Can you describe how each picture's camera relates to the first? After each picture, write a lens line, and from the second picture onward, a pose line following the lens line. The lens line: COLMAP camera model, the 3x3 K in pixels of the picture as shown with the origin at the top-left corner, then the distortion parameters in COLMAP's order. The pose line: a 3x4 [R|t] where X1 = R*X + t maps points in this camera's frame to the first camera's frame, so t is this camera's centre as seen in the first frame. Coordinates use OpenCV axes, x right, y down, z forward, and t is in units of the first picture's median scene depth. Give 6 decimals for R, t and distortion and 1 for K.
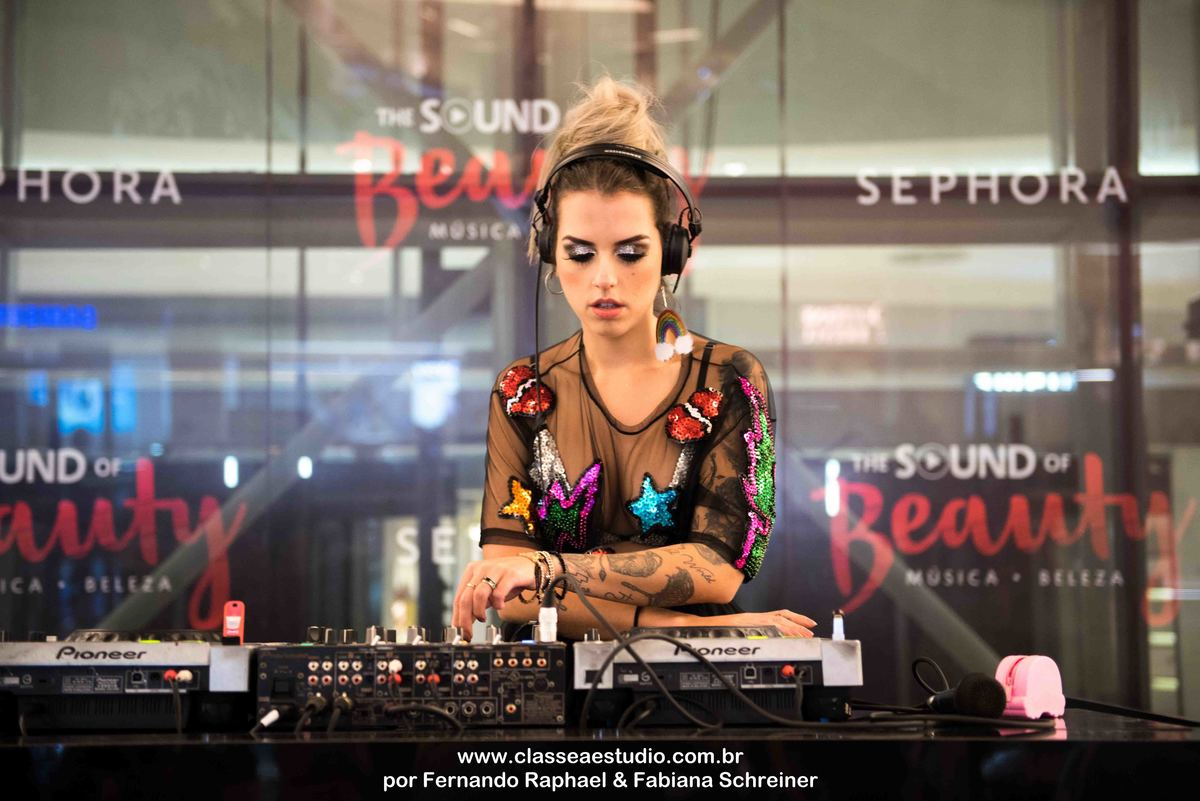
lens RADIAL K [[1893.1, 0, 600.4], [0, 1893.1, 397.4], [0, 0, 1]] dist [0.130020, 0.000000]
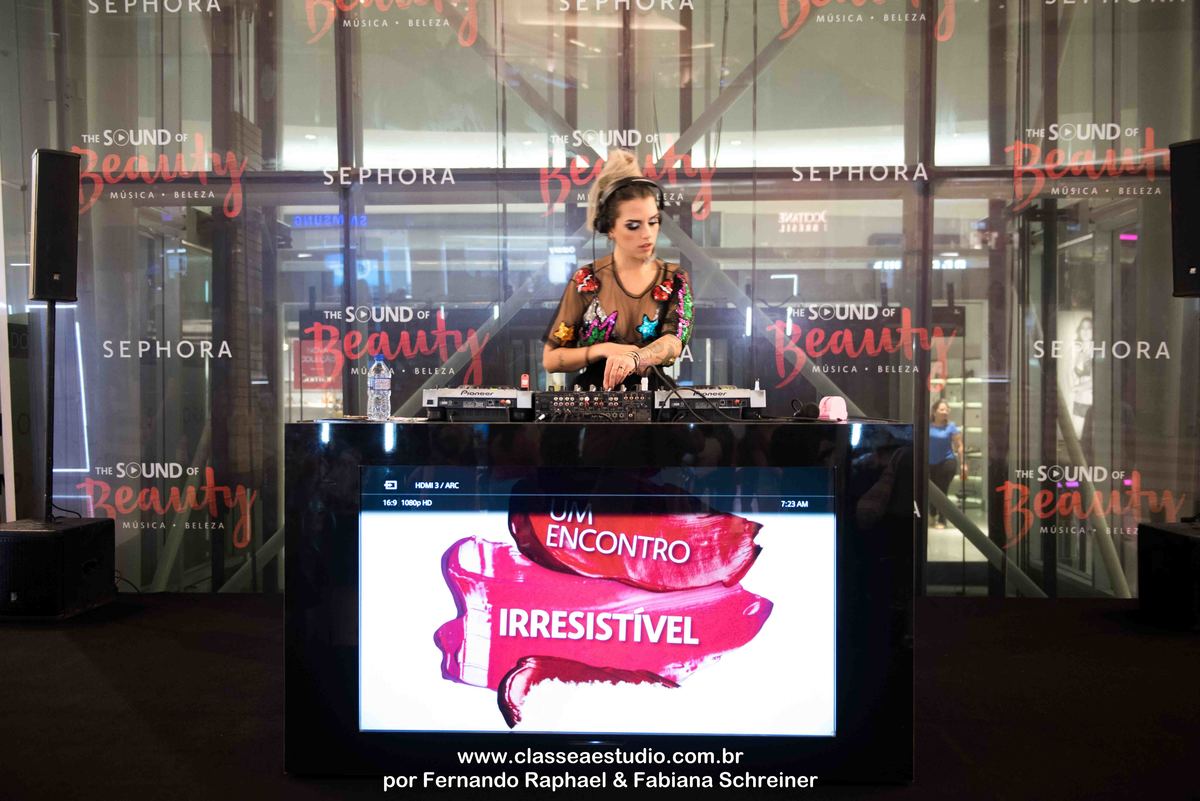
lens RADIAL K [[1102.3, 0, 595.5], [0, 1102.3, 396.2], [0, 0, 1]] dist [-0.005211, 0.000000]
pose [[0.998382, 0.004023, -0.056724, -0.003365], [0.002636, 0.993149, 0.116825, -0.014514], [0.056806, -0.116785, 0.991531, -0.182241]]
